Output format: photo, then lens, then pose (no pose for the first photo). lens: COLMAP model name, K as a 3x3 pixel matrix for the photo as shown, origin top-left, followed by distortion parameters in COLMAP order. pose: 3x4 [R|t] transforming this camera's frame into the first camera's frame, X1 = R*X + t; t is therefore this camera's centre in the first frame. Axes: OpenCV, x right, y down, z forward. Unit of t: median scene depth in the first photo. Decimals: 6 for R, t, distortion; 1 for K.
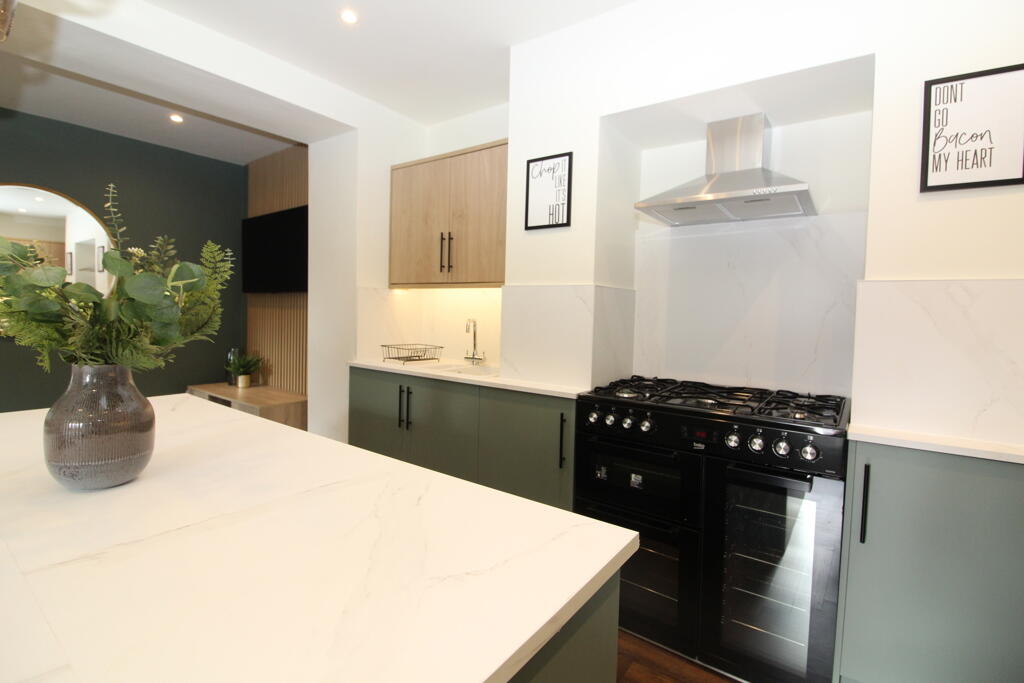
lens RADIAL K [[480.6, 0, 510.8], [0, 480.6, 330.9], [0, 0, 1]] dist [0.000430, -0.013666]
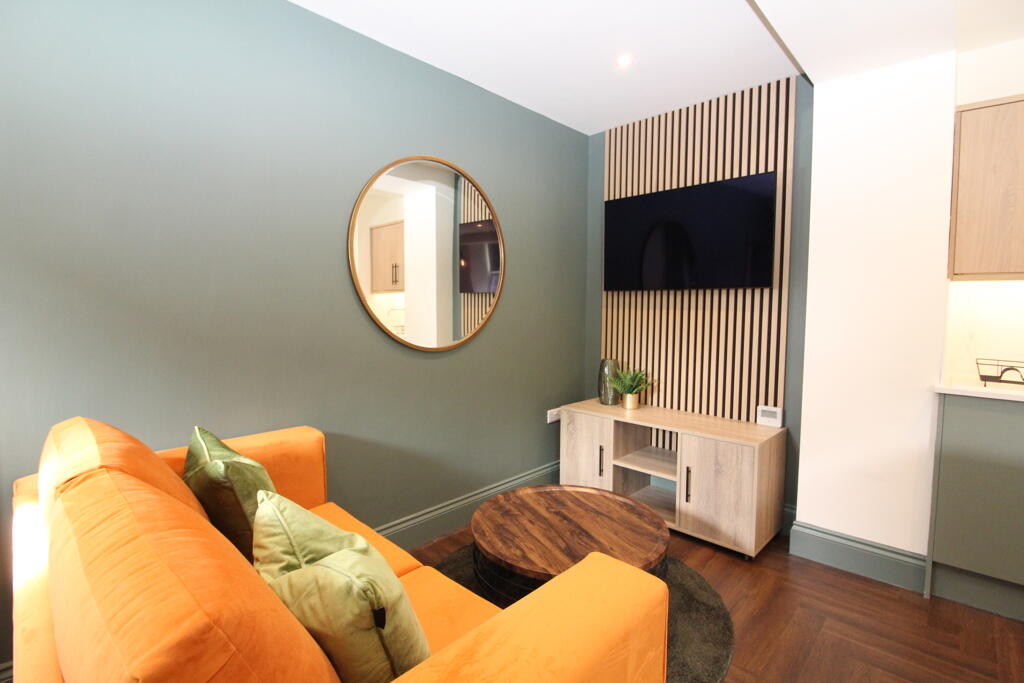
lens RADIAL K [[480.6, 0, 510.8], [0, 480.6, 330.9], [0, 0, 1]] dist [0.000430, -0.013666]
pose [[0.990414, -0.011619, -0.137643, -1.129538], [0.013680, 0.999808, 0.014042, -0.046858], [0.137454, -0.015791, 0.990382, 0.305489]]
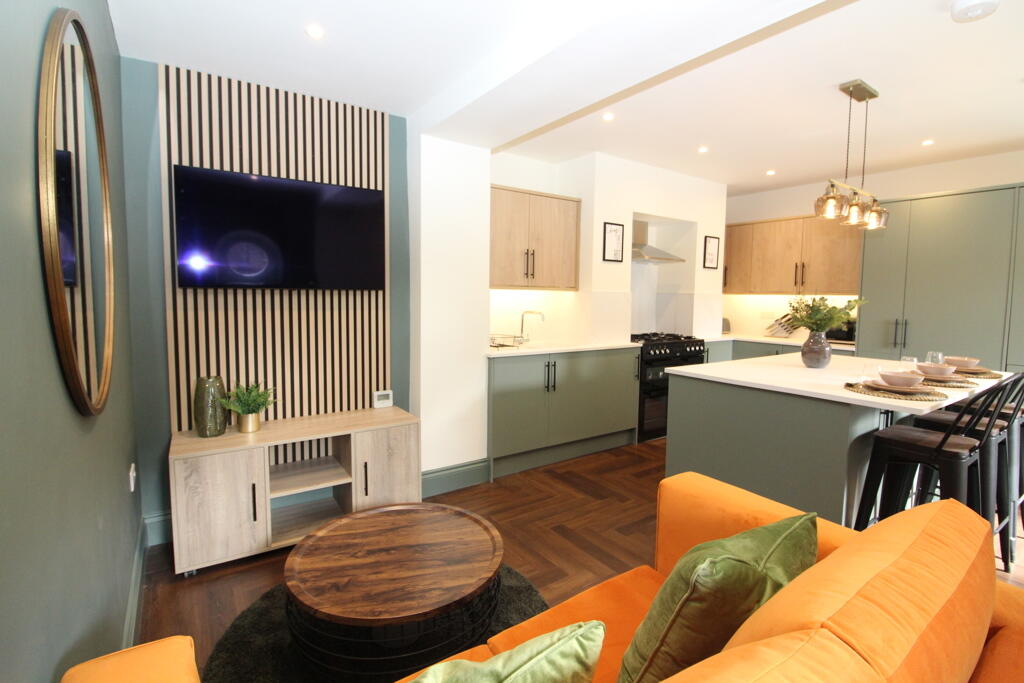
lens RADIAL K [[480.6, 0, 510.8], [0, 480.6, 330.9], [0, 0, 1]] dist [0.000430, -0.013666]
pose [[0.323976, -0.092113, 0.941570, -1.858683], [0.033582, 0.995741, 0.085858, -0.117721], [-0.945469, 0.003804, 0.325690, 0.764934]]
